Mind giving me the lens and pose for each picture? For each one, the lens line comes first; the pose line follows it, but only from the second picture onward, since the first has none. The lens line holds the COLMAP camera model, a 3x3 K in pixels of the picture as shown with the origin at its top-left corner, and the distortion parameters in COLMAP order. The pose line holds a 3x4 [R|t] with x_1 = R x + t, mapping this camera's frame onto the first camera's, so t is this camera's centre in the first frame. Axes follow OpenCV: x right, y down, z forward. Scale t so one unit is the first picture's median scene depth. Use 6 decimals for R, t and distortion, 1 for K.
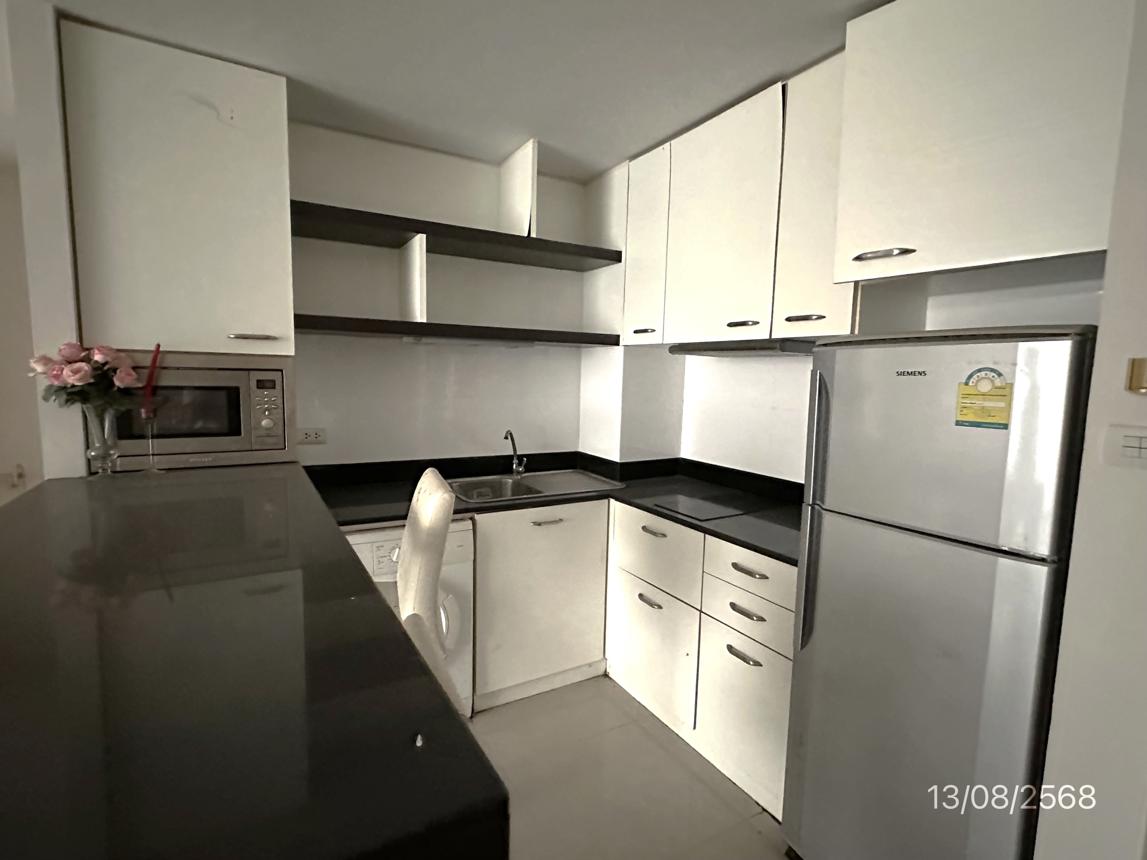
lens RADIAL K [[564.5, 0, 575.0], [0, 564.5, 428.6], [0, 0, 1]] dist [-0.000880, -0.000107]
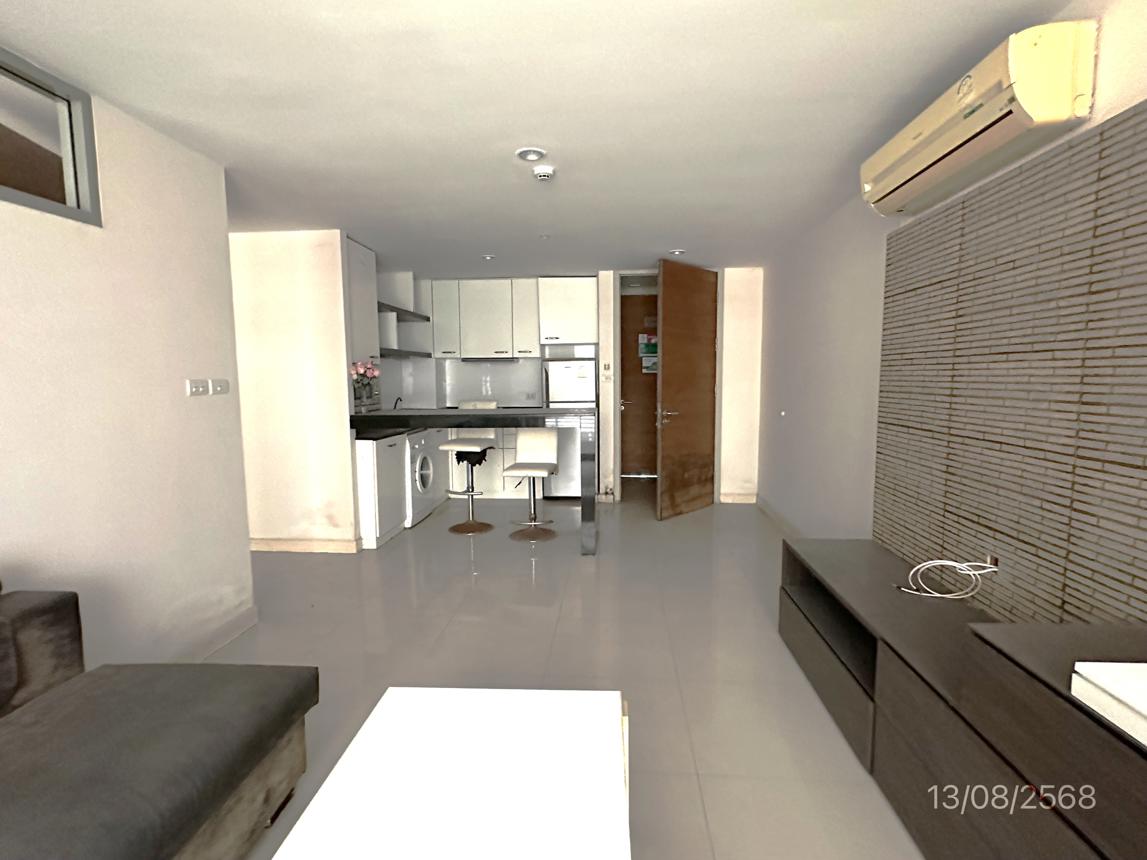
lens RADIAL K [[564.5, 0, 574.0], [0, 564.5, 430.5], [0, 0, 1]] dist [-0.000880, -0.000107]
pose [[0.577215, -0.102419, 0.810144, -1.779643], [0.098324, 0.993602, 0.055558, 0.091878], [-0.810651, 0.047588, 0.583592, -0.958346]]
